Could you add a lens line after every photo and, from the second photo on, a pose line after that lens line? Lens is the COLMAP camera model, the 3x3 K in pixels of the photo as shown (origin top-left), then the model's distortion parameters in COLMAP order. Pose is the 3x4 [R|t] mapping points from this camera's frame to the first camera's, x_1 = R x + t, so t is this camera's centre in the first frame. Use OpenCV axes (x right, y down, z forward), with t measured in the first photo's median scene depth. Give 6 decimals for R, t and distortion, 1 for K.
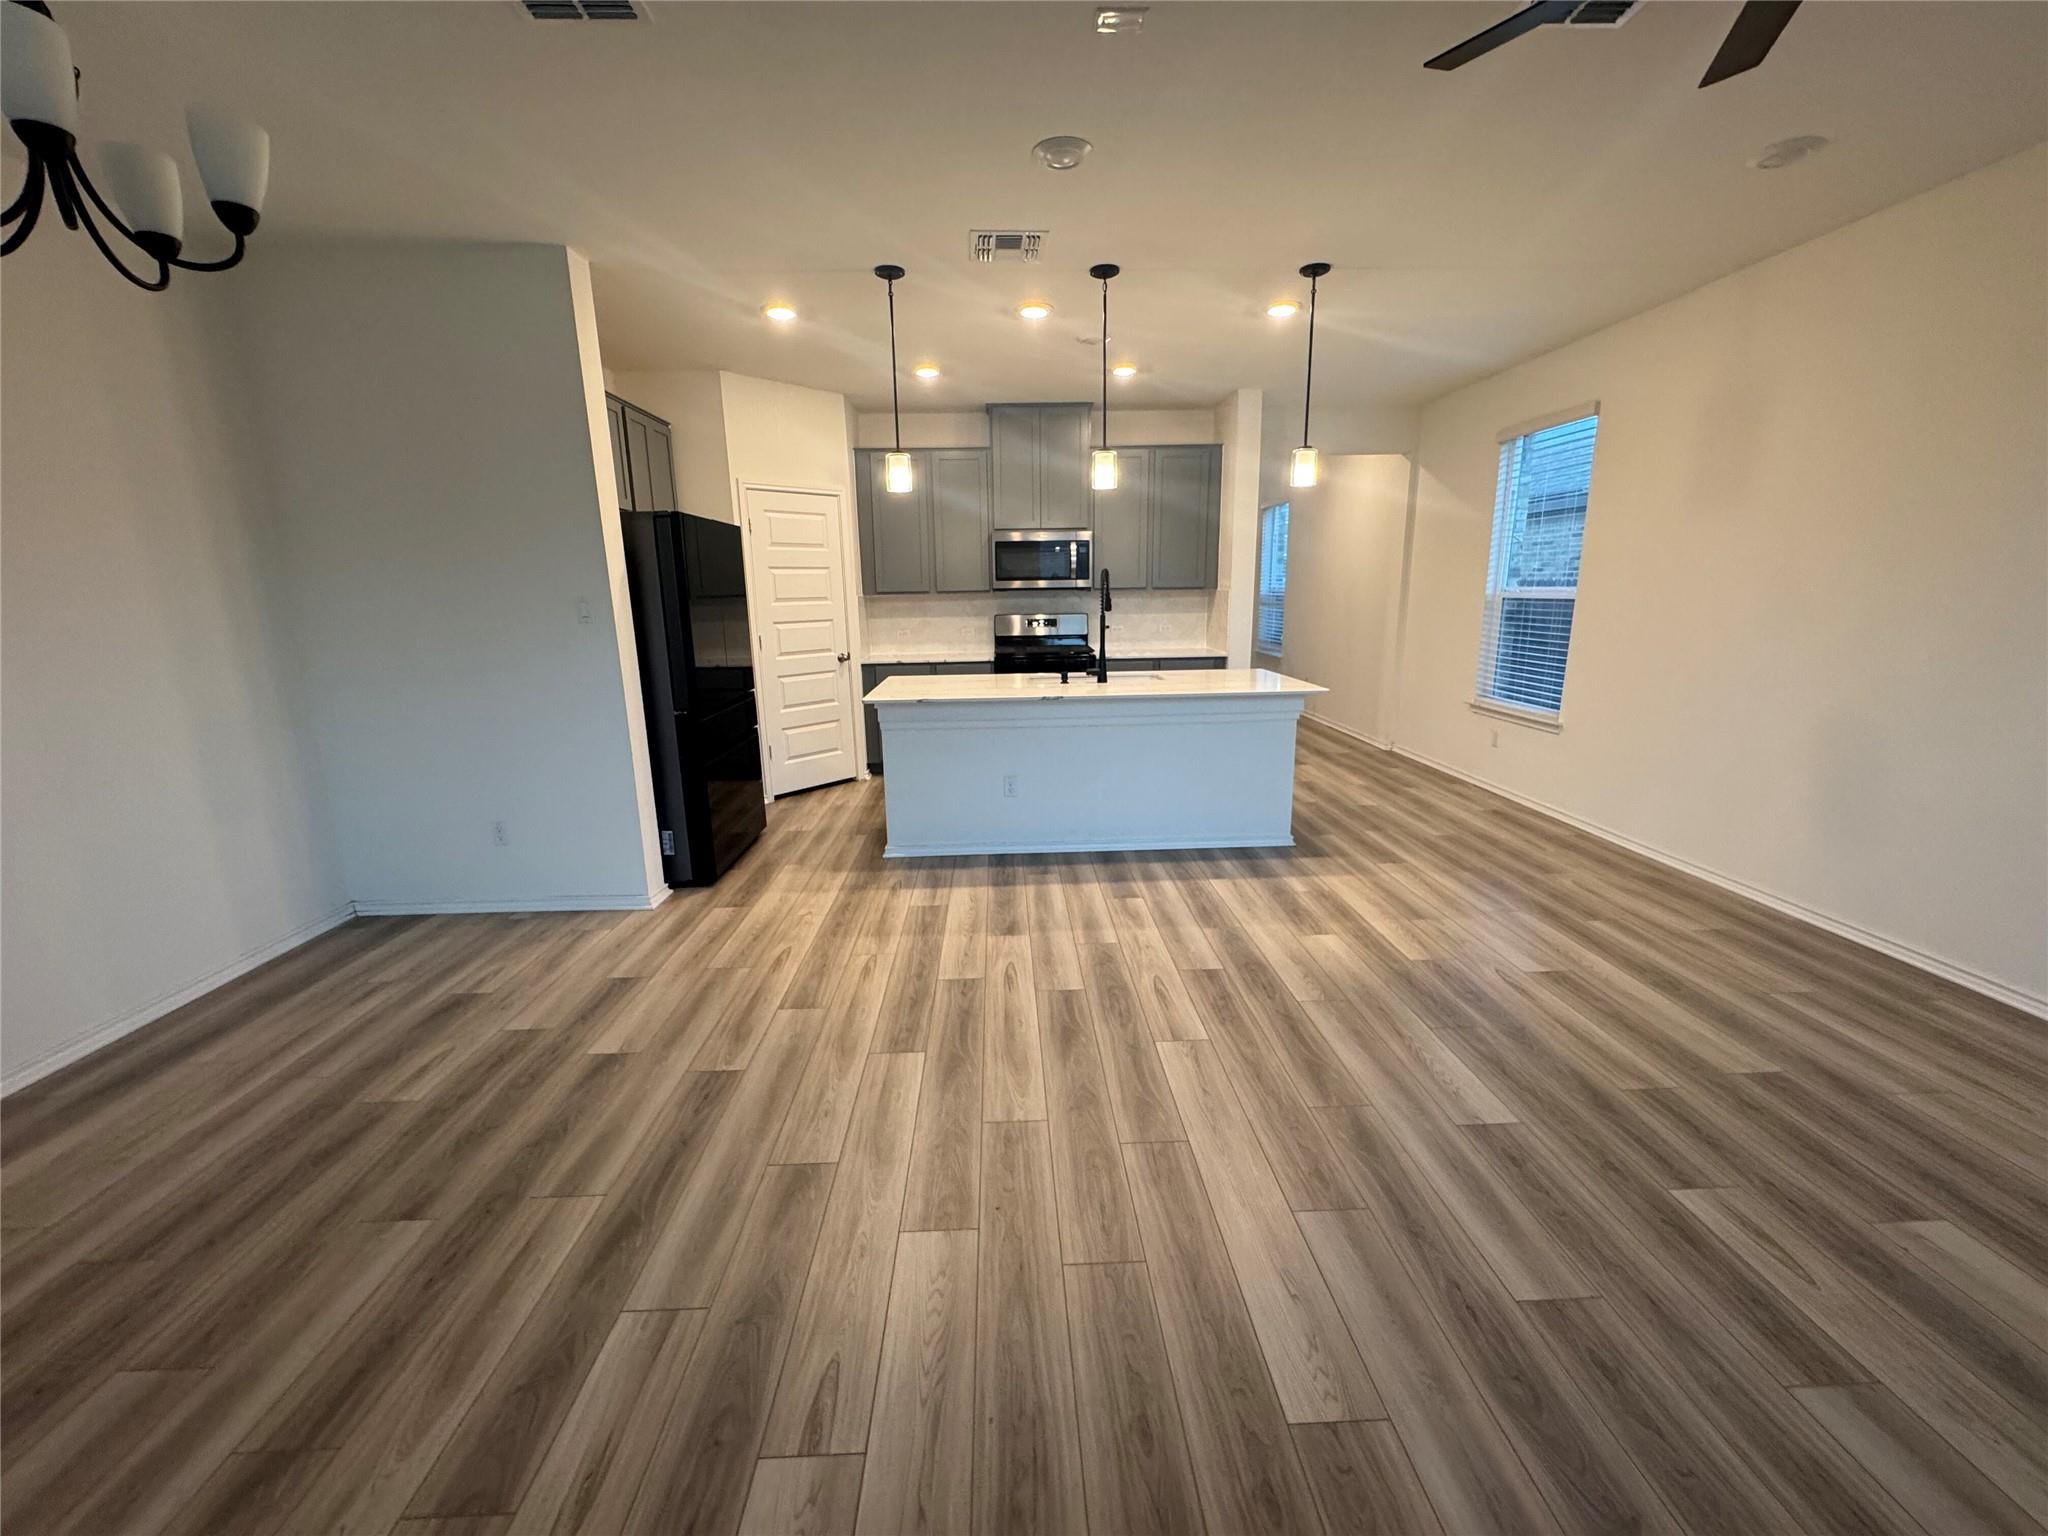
lens RADIAL K [[819.9, 0, 1023.5], [0, 819.9, 766.6], [0, 0, 1]] dist [-0.003872, 0.000609]
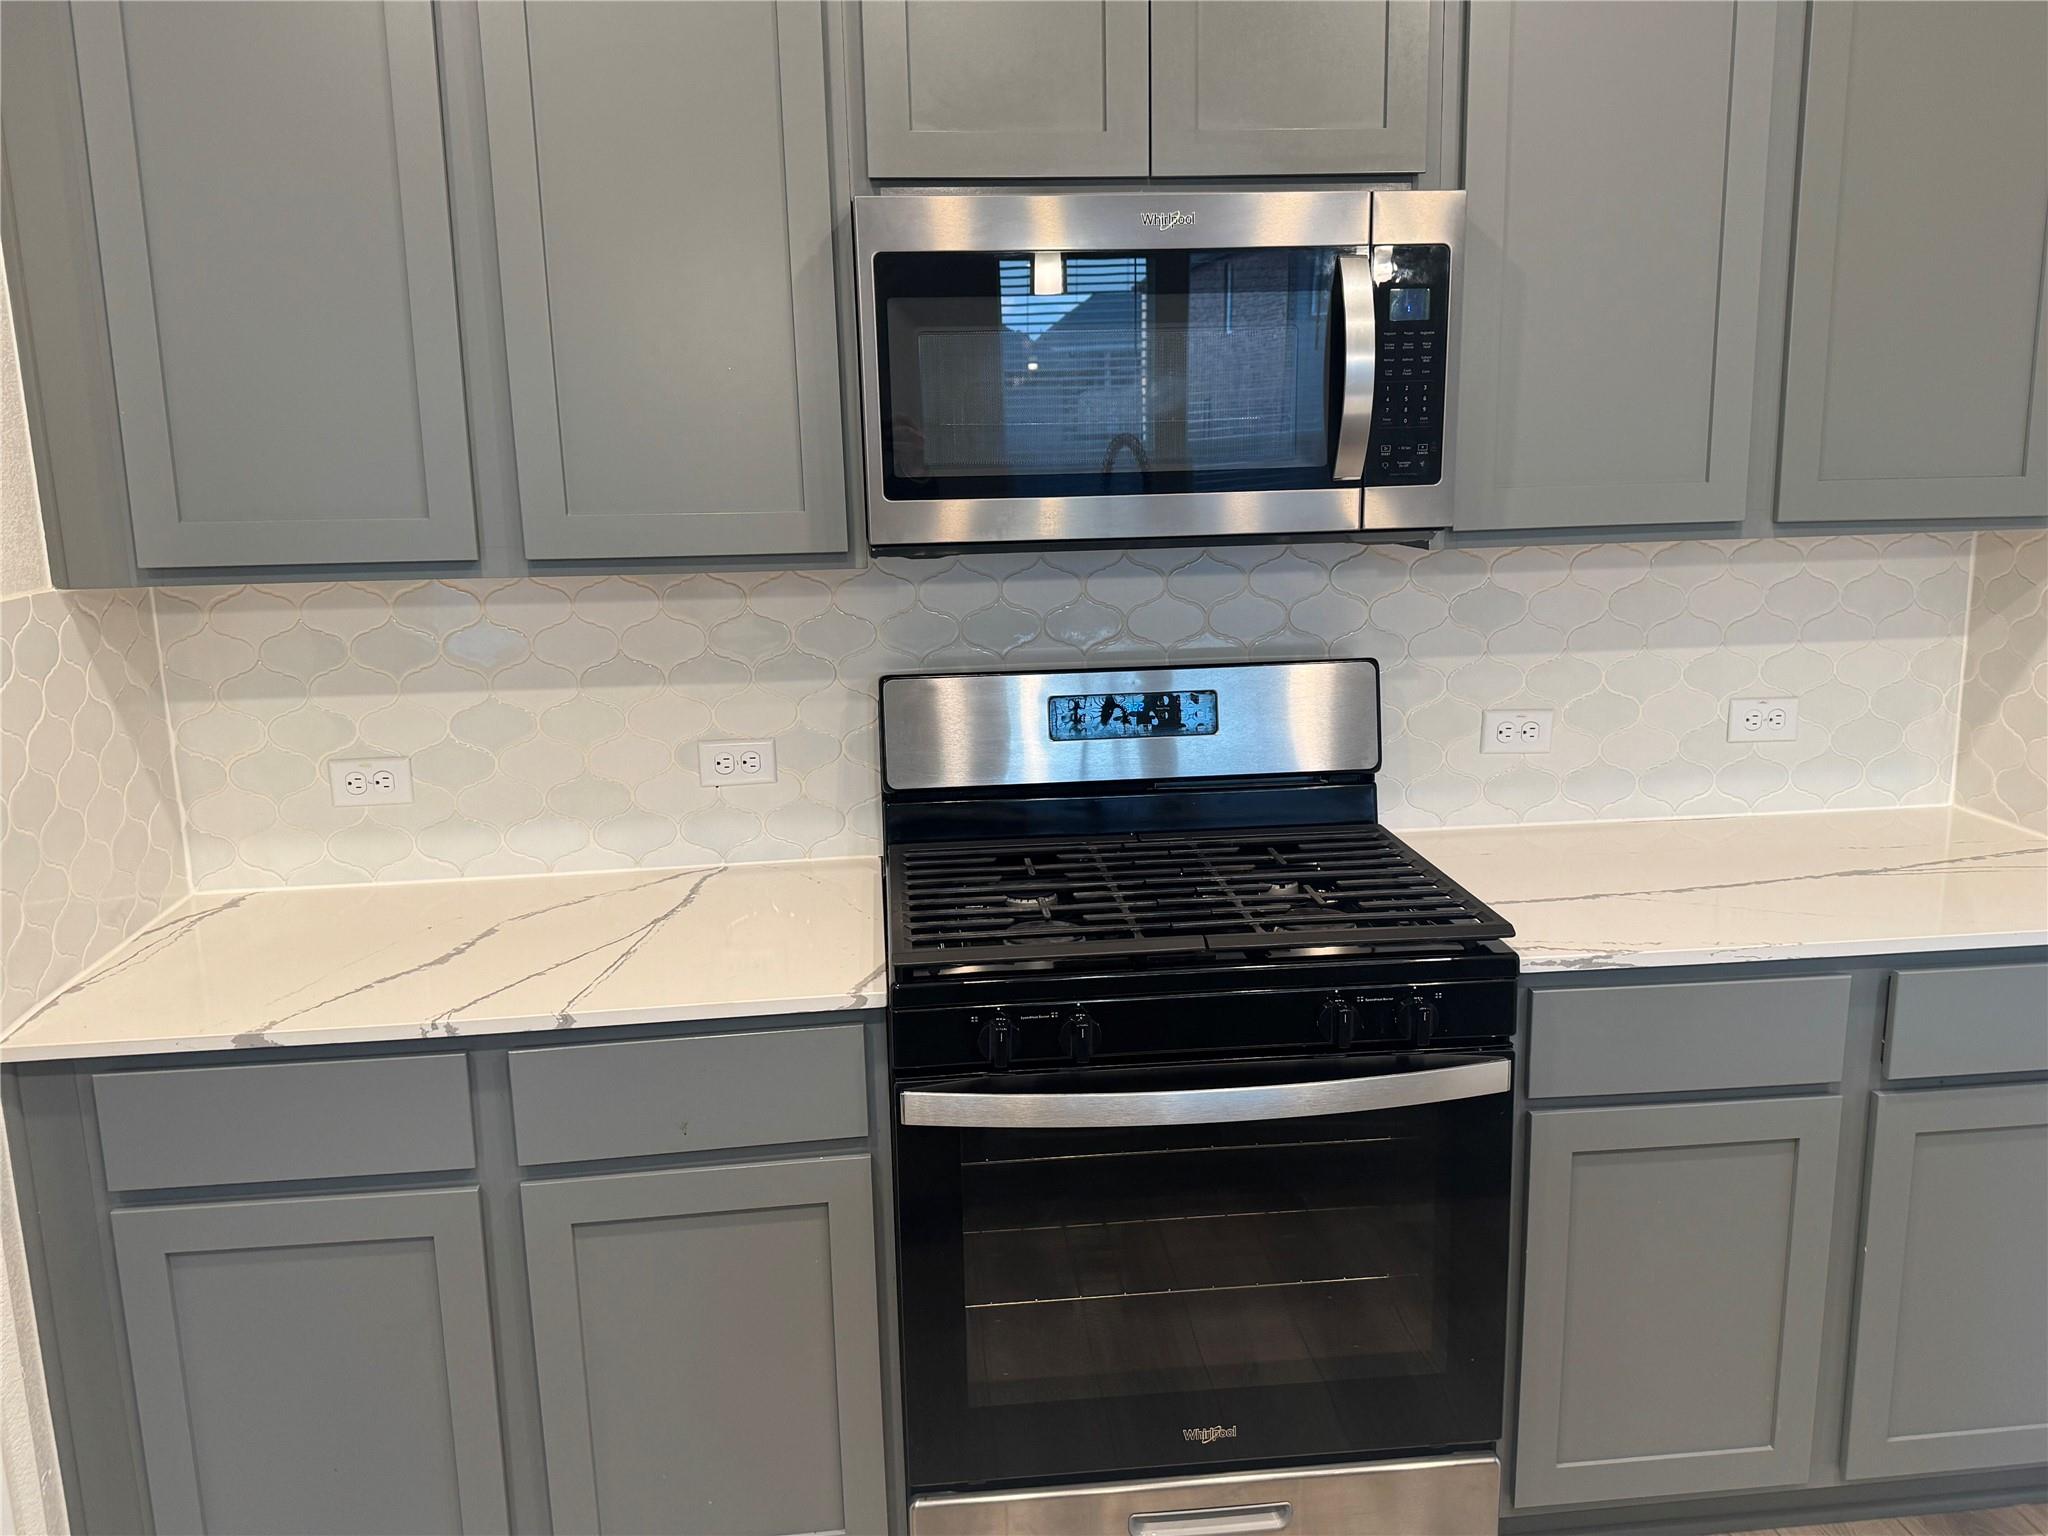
lens RADIAL K [[1639.7, 0, 1034.8], [0, 1639.7, 772.4], [0, 0, 1]] dist [0.030611, -0.012110]
pose [[0.997283, -0.020817, 0.070658, -0.044529], [0.022340, 0.999533, -0.020844, -0.263536], [-0.070192, 0.022365, 0.997283, 1.081268]]
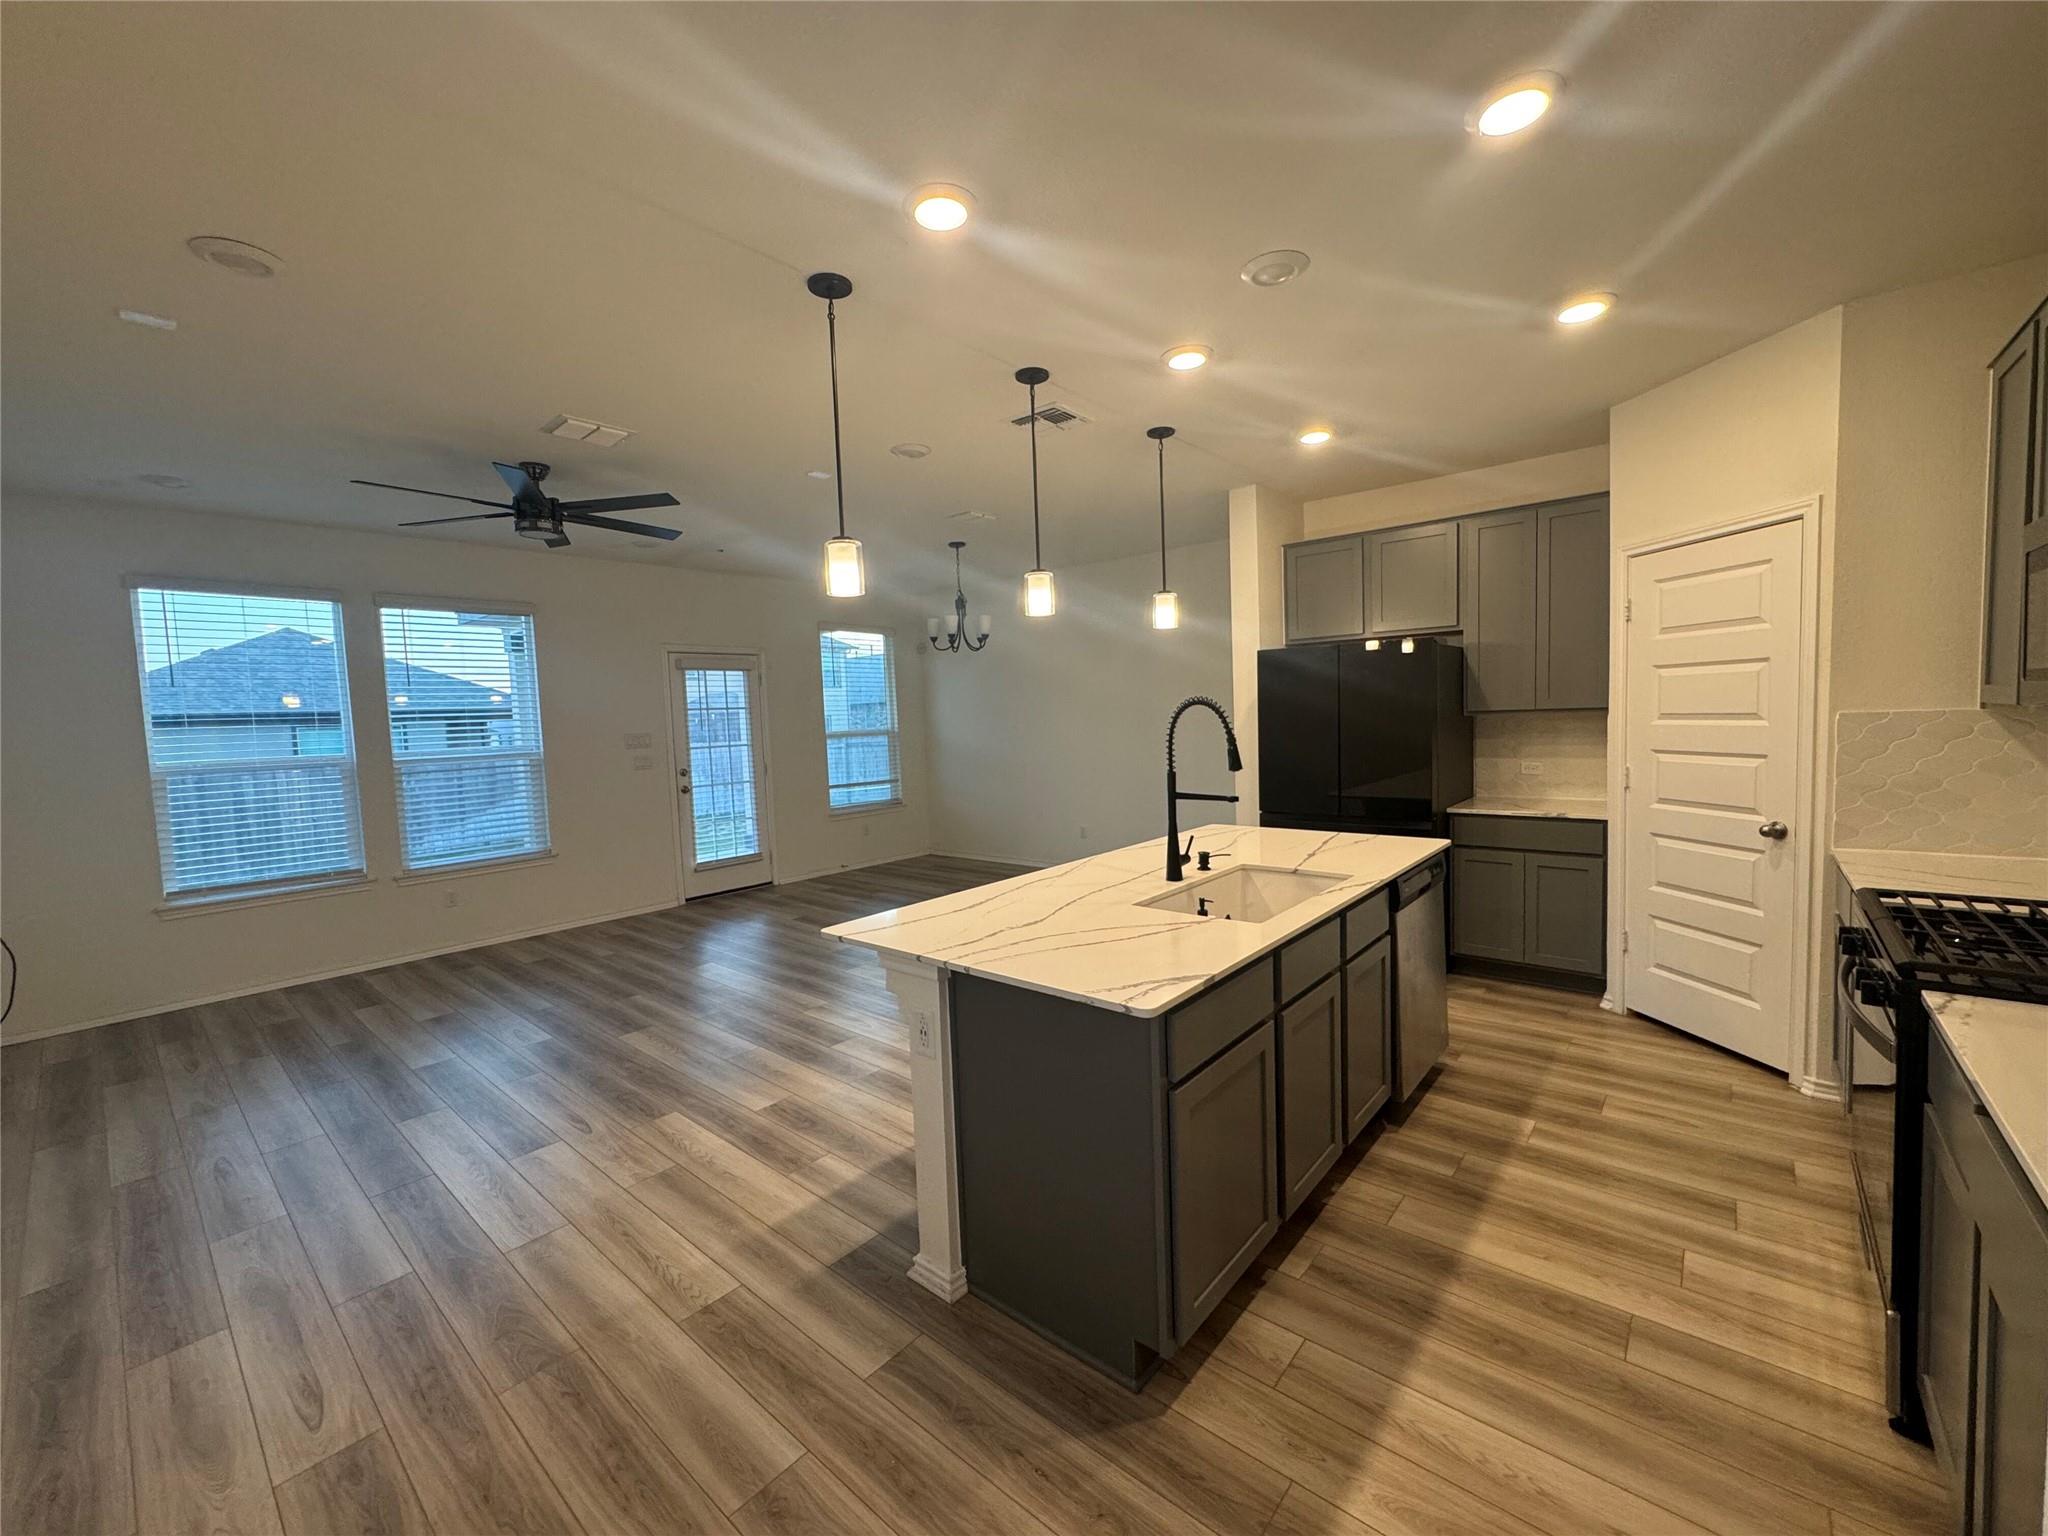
lens RADIAL K [[819.9, 0, 1027.1], [0, 819.9, 762.8], [0, 0, 1]] dist [-0.003872, 0.000609]
pose [[-0.673274, 0.088604, -0.734065, 0.708847], [-0.109953, 0.969758, 0.217900, -0.357095], [0.731172, 0.227419, -0.643171, 1.496684]]
